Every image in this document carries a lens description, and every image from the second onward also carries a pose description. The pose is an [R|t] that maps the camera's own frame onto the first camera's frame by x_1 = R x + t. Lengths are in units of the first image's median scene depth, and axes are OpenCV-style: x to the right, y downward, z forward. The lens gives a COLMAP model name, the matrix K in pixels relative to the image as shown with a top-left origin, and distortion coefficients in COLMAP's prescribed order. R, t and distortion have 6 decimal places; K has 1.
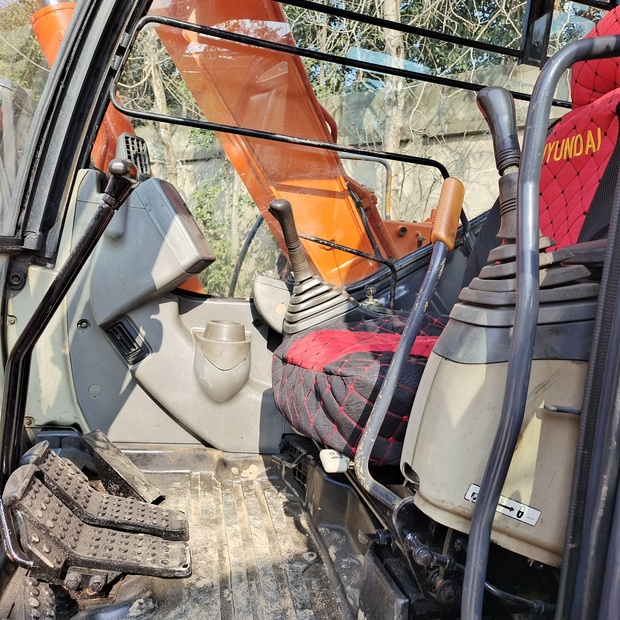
lens RADIAL K [[563.1, 0, 310.0], [0, 563.1, 310.0], [0, 0, 1]] dist [0.028643, 0.016767]
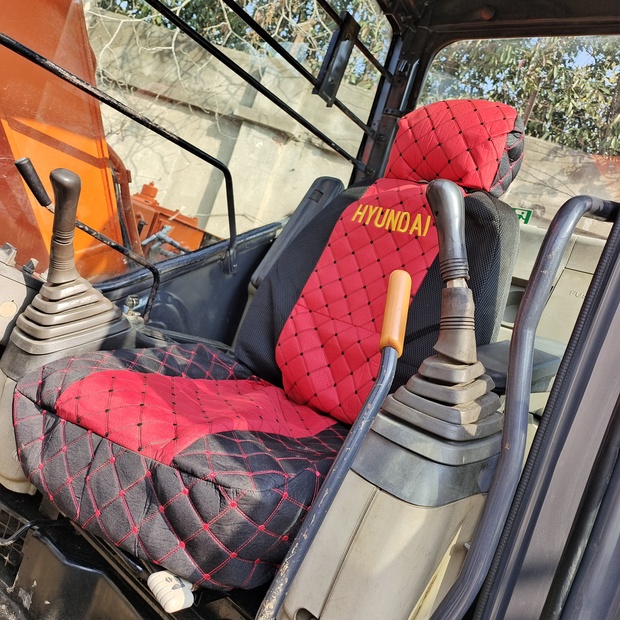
lens RADIAL K [[563.1, 0, 310.0], [0, 563.1, 310.0], [0, 0, 1]] dist [0.028643, 0.016767]
pose [[0.759511, 0.146645, 0.633749, -0.277097], [-0.199365, 0.979849, 0.012198, -0.110318], [-0.619190, -0.135612, 0.773442, 0.288467]]
